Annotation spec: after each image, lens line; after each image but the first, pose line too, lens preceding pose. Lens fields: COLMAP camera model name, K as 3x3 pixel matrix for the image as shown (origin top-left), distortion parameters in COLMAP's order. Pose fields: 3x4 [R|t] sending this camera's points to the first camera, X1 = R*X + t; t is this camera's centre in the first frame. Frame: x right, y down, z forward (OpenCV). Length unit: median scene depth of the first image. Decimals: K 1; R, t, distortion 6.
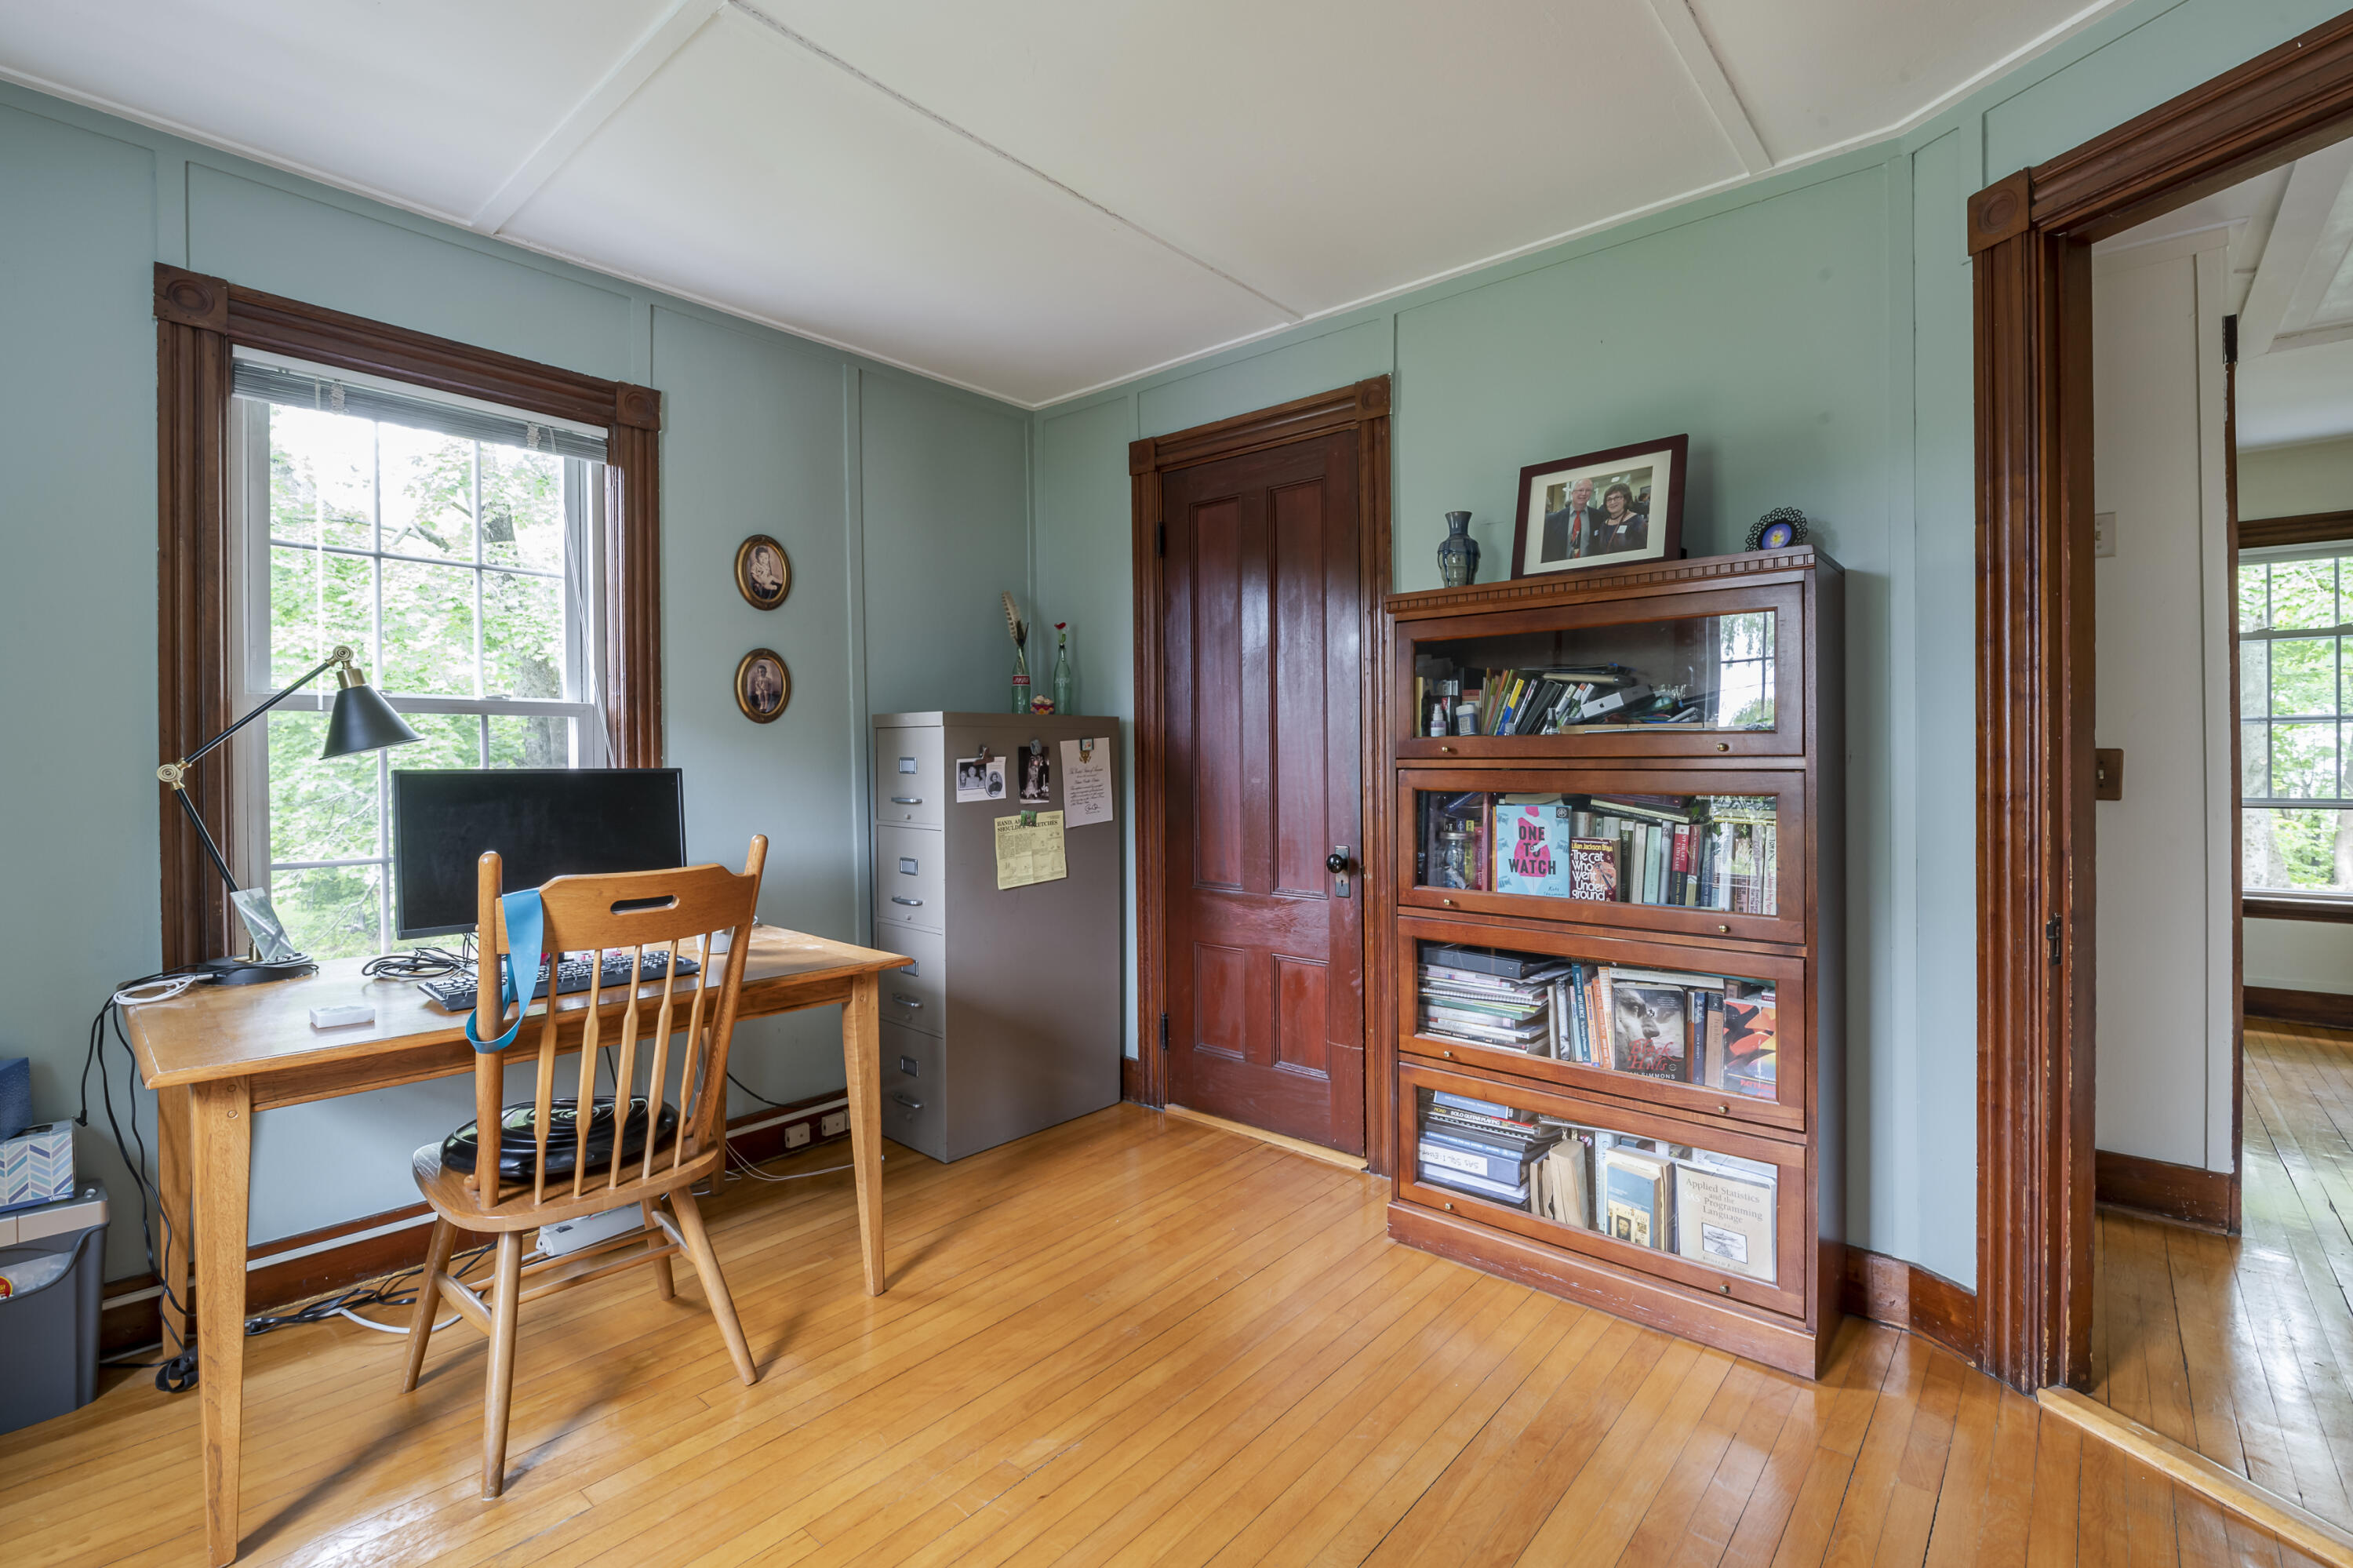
lens RADIAL K [[1041.6, 0, 1184.2], [0, 1041.6, 769.6], [0, 0, 1]] dist [-0.013154, -0.000012]
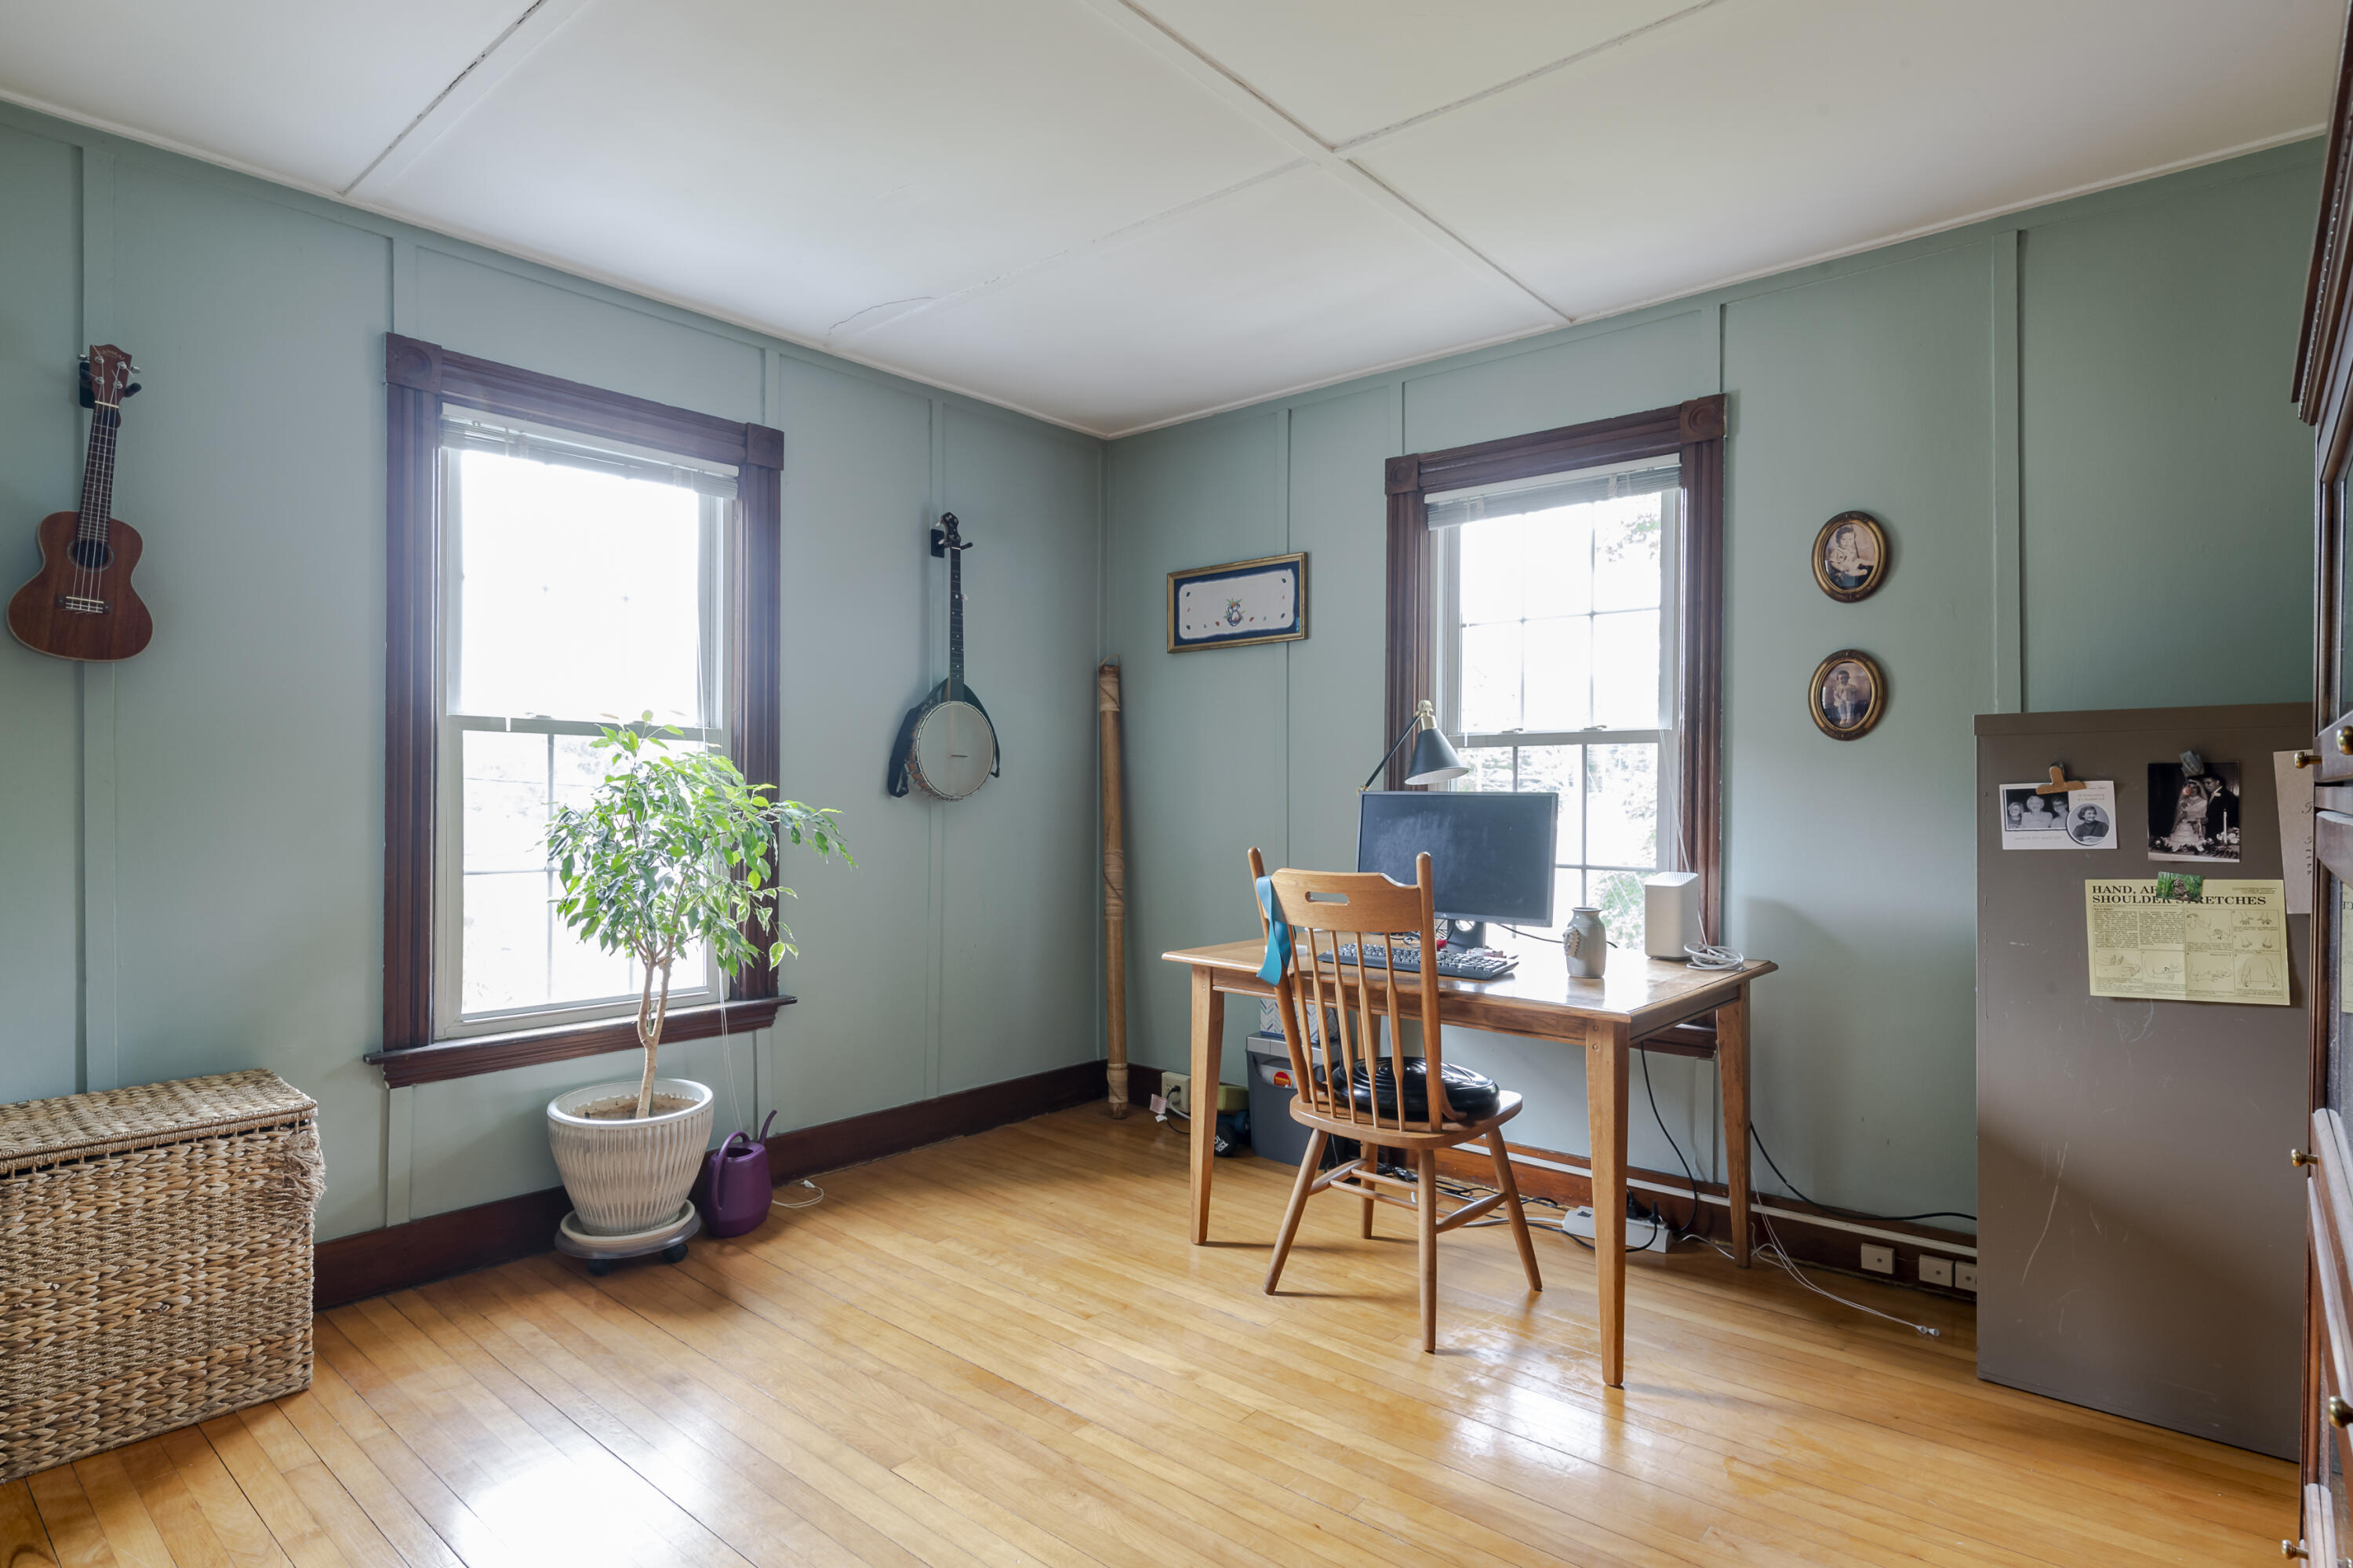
lens RADIAL K [[1226.6, 0, 1174.8], [0, 1226.6, 788.5], [0, 0, 1]] dist [-0.003026, -0.000323]
pose [[0.004531, 0.007045, -0.999965, 0.704078], [-0.009159, 0.999934, 0.007003, -0.010284], [0.999948, 0.009127, 0.004595, 0.576553]]
